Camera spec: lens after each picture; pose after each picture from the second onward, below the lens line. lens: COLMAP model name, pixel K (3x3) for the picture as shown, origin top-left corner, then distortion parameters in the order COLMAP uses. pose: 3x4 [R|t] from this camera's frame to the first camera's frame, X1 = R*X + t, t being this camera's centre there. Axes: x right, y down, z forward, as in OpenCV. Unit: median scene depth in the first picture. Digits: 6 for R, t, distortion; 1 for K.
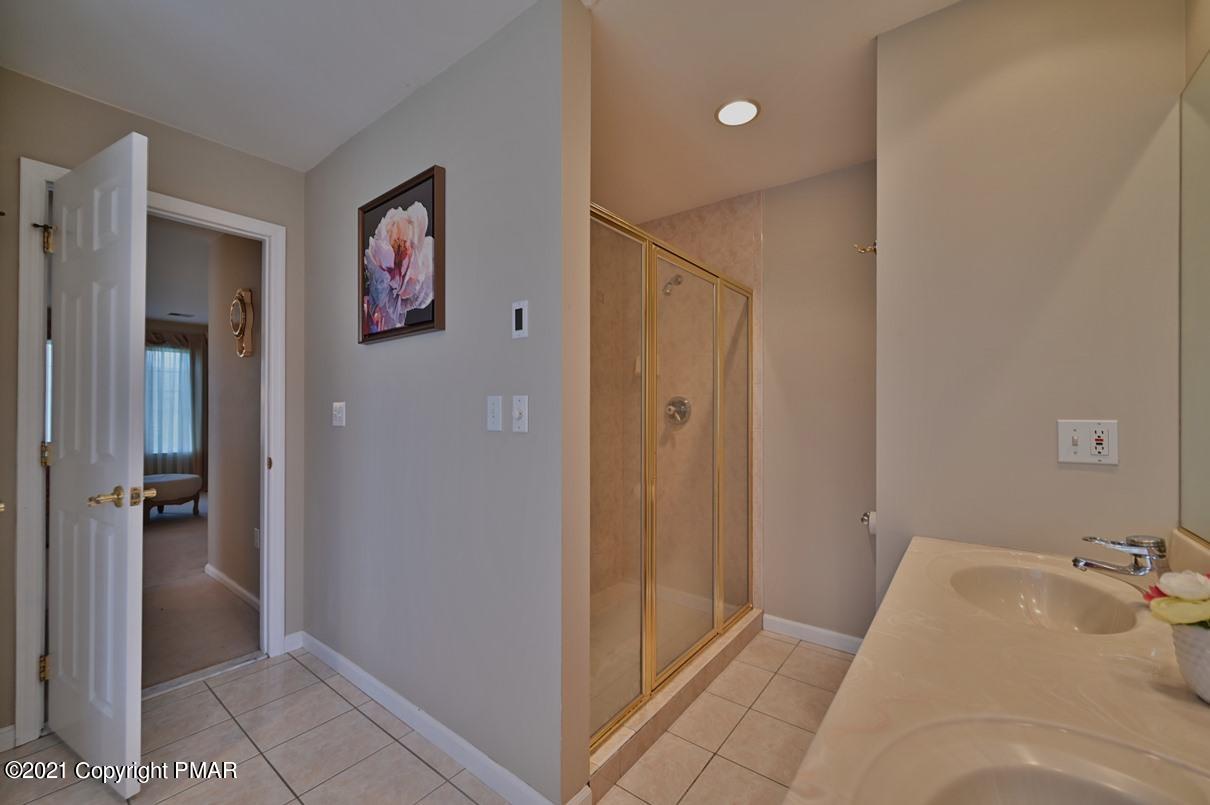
lens RADIAL K [[478.0, 0, 607.3], [0, 478.0, 407.8], [0, 0, 1]] dist [-0.001730, -0.000260]
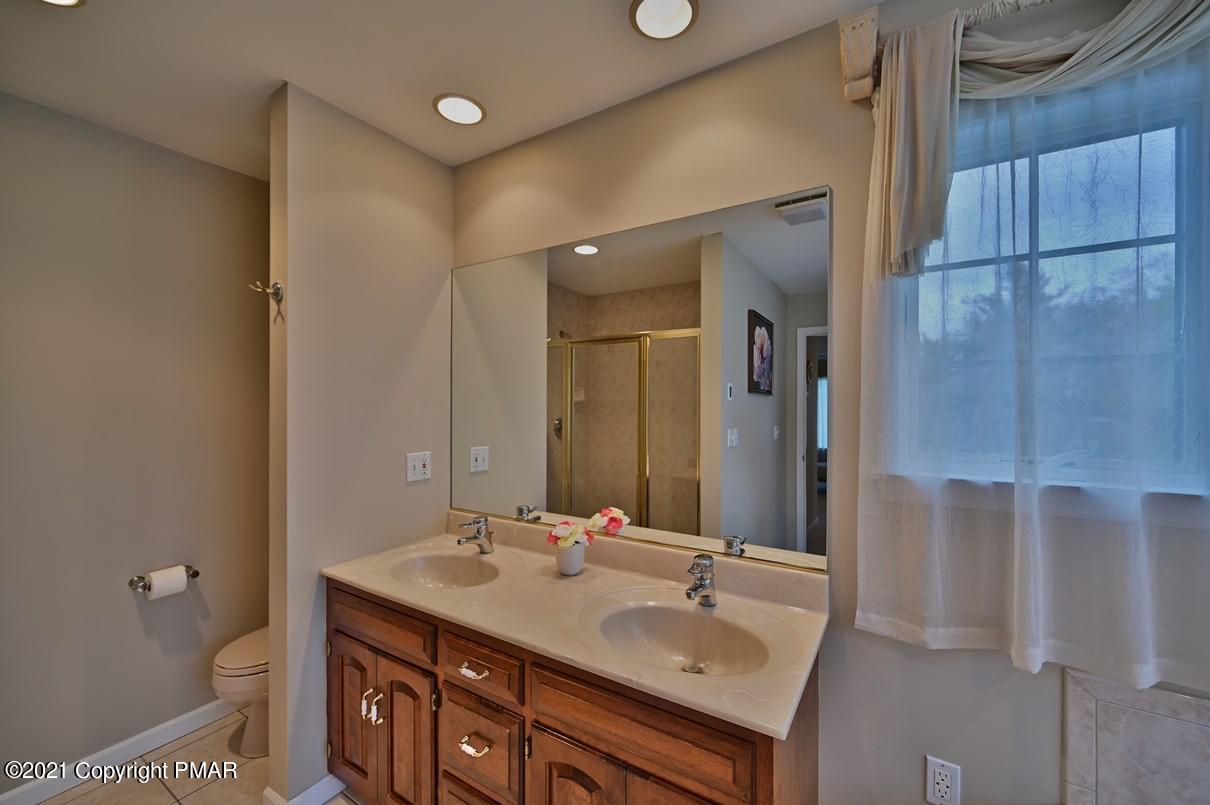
lens RADIAL K [[478.0, 0, 612.8], [0, 478.0, 407.9], [0, 0, 1]] dist [-0.001730, -0.000260]
pose [[-0.097559, -0.004401, 0.995220, -0.628715], [-0.010500, 0.999939, 0.003392, -0.134866], [-0.995174, -0.010119, -0.097599, 0.521823]]
